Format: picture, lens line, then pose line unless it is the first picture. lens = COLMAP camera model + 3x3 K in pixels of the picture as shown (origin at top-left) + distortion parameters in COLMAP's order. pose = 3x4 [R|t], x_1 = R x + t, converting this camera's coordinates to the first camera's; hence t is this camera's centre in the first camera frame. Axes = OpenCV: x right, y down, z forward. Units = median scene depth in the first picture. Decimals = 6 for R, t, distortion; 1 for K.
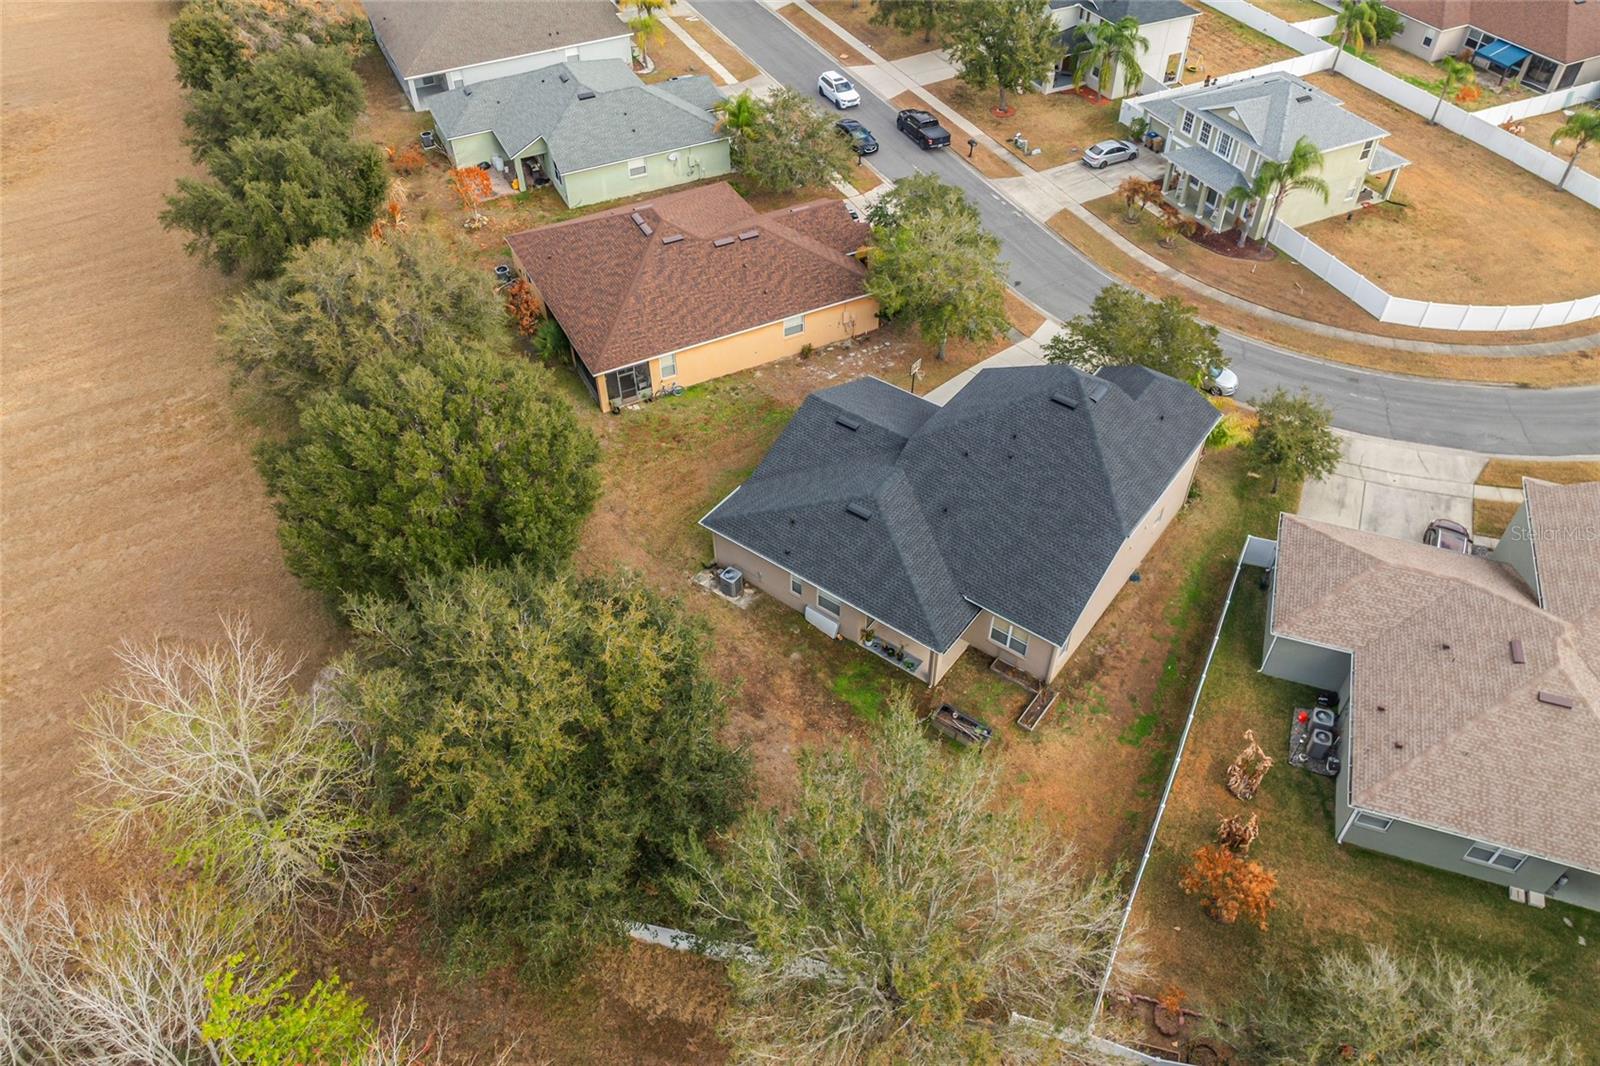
lens RADIAL K [[1093.4, 0, 797.4], [0, 1093.4, 512.8], [0, 0, 1]] dist [-0.050437, 0.028251]
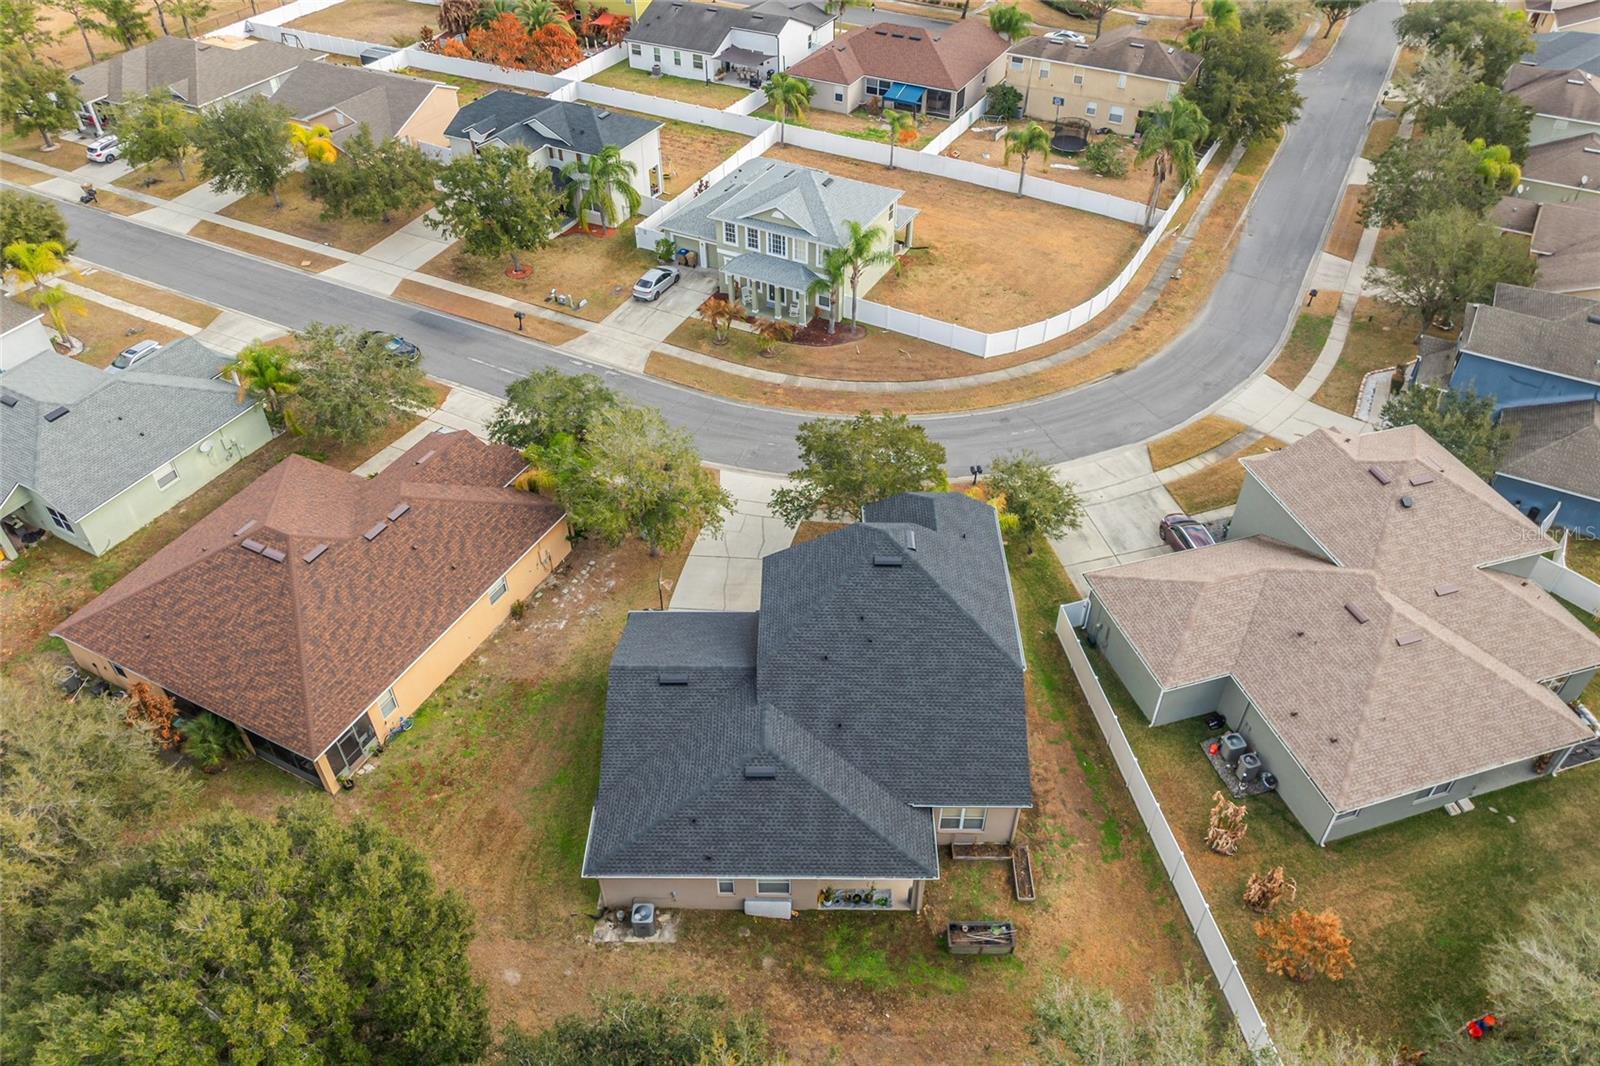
lens RADIAL K [[1105.7, 0, 800.0], [0, 1105.7, 533.0], [0, 0, 1]] dist [-0.001022, -0.064062]
pose [[0.812092, -0.384094, 0.439293, -0.142667], [0.413835, 0.909841, 0.030487, -0.116457], [-0.411397, 0.157036, 0.897826, 0.105271]]
